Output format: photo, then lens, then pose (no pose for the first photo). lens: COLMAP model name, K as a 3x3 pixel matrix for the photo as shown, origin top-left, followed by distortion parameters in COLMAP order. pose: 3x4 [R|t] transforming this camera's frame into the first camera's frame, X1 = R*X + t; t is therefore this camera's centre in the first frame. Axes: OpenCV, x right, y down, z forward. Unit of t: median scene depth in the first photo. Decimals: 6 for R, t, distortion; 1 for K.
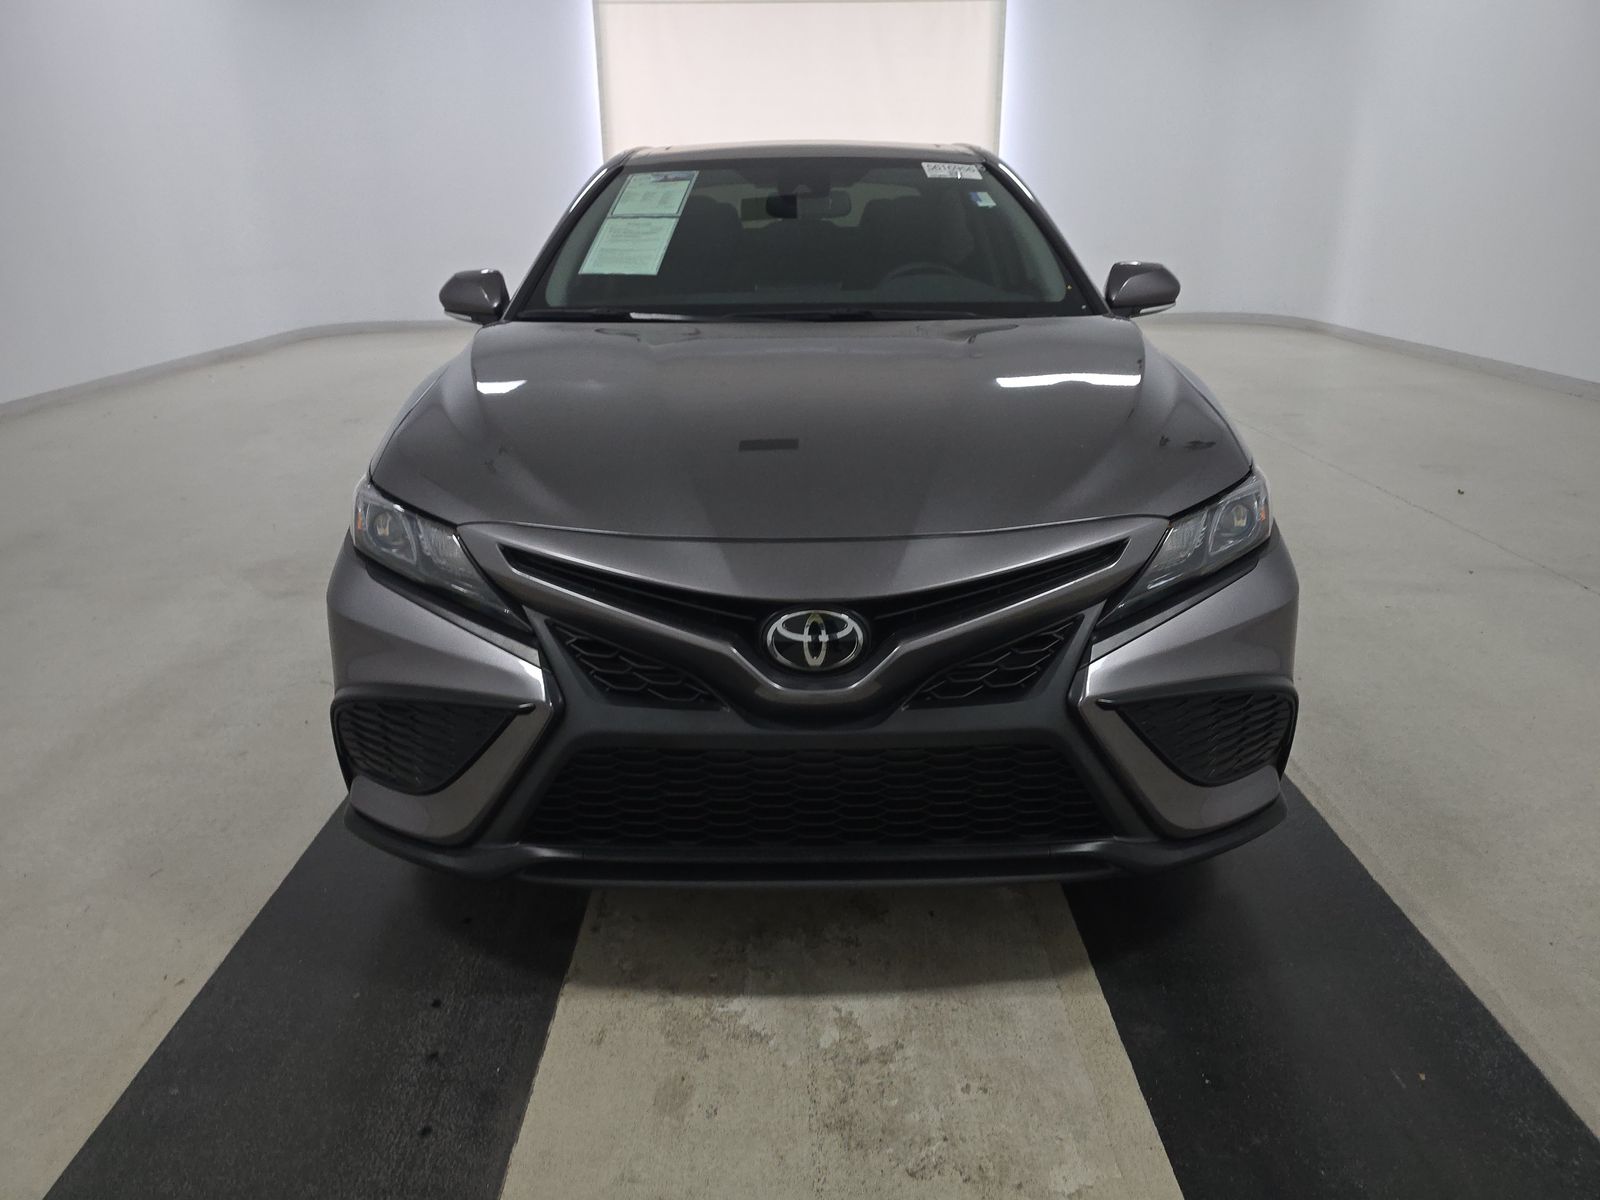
lens RADIAL K [[1085.3, 0, 800.0], [0, 1085.3, 600.0], [0, 0, 1]] dist [0.043646, -0.033956]
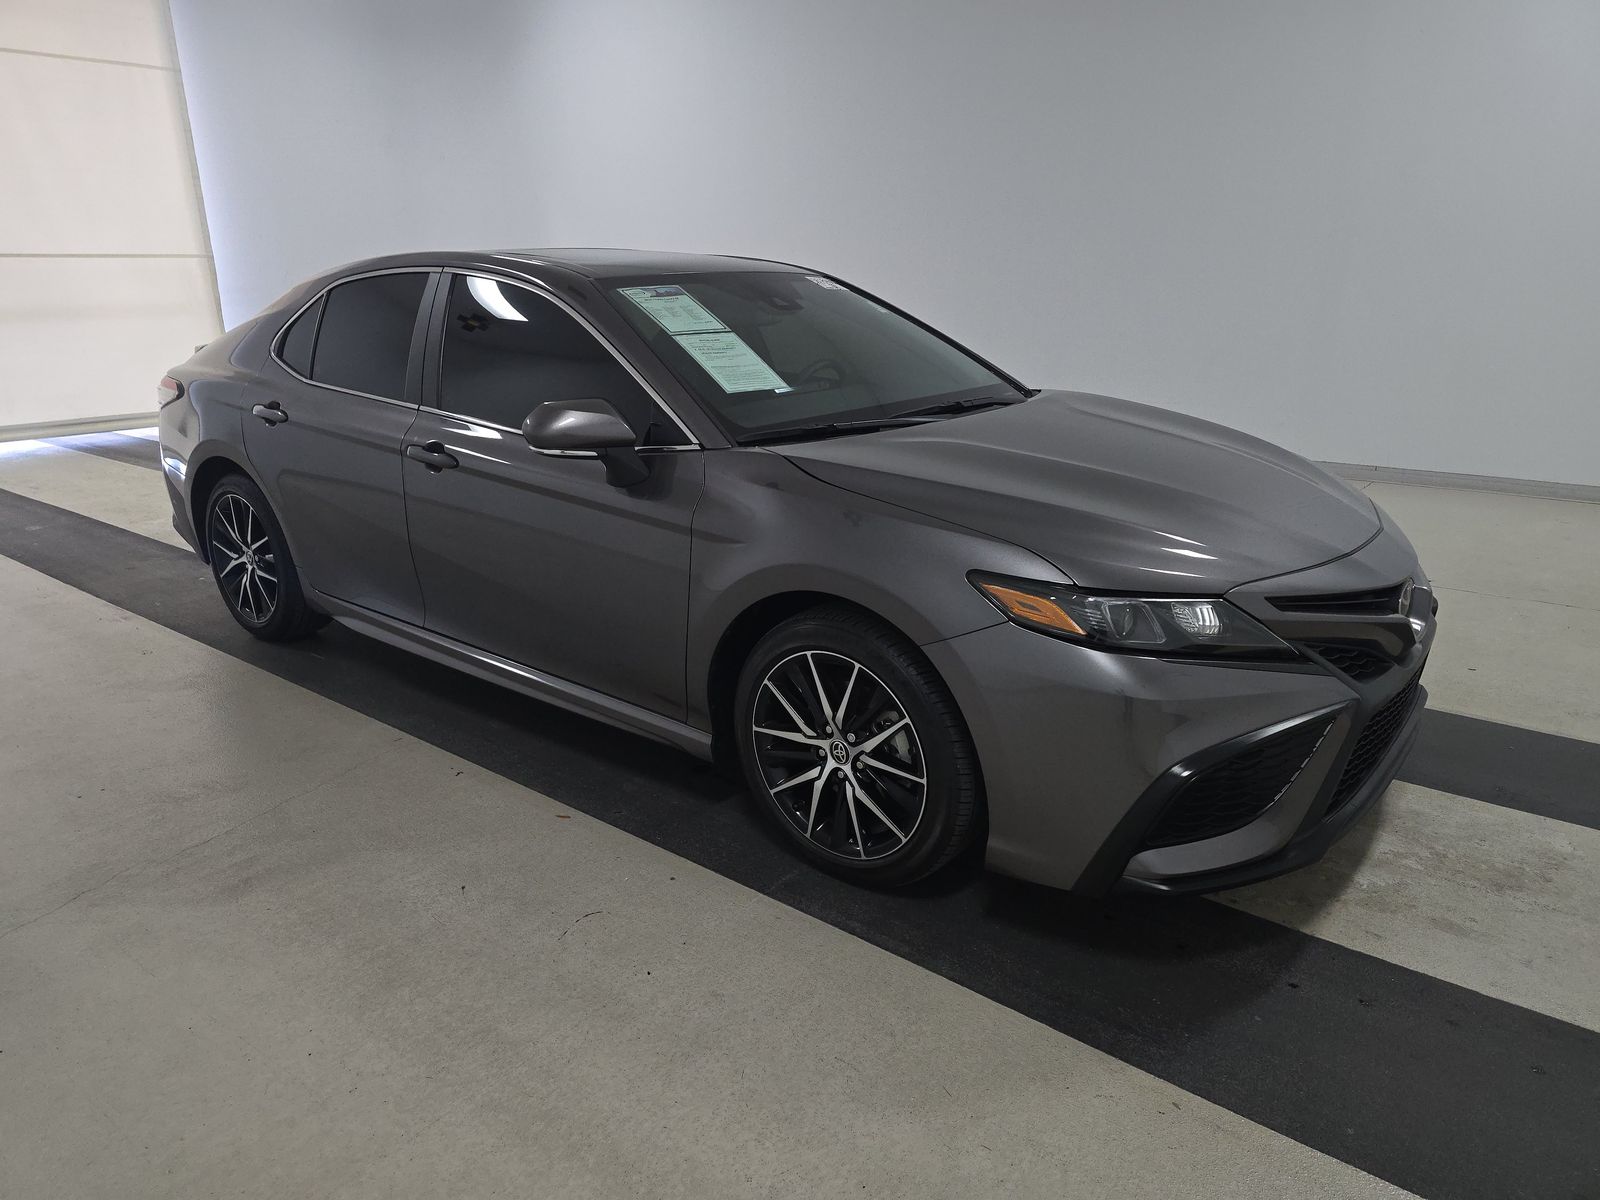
lens RADIAL K [[1085.3, 0, 800.0], [0, 1085.3, 600.0], [0, 0, 1]] dist [0.043646, -0.033956]
pose [[0.624496, -0.222249, 0.748739, -1.503382], [0.274101, 0.960048, 0.056355, -0.252982], [-0.731350, 0.170036, 0.660465, 0.549857]]
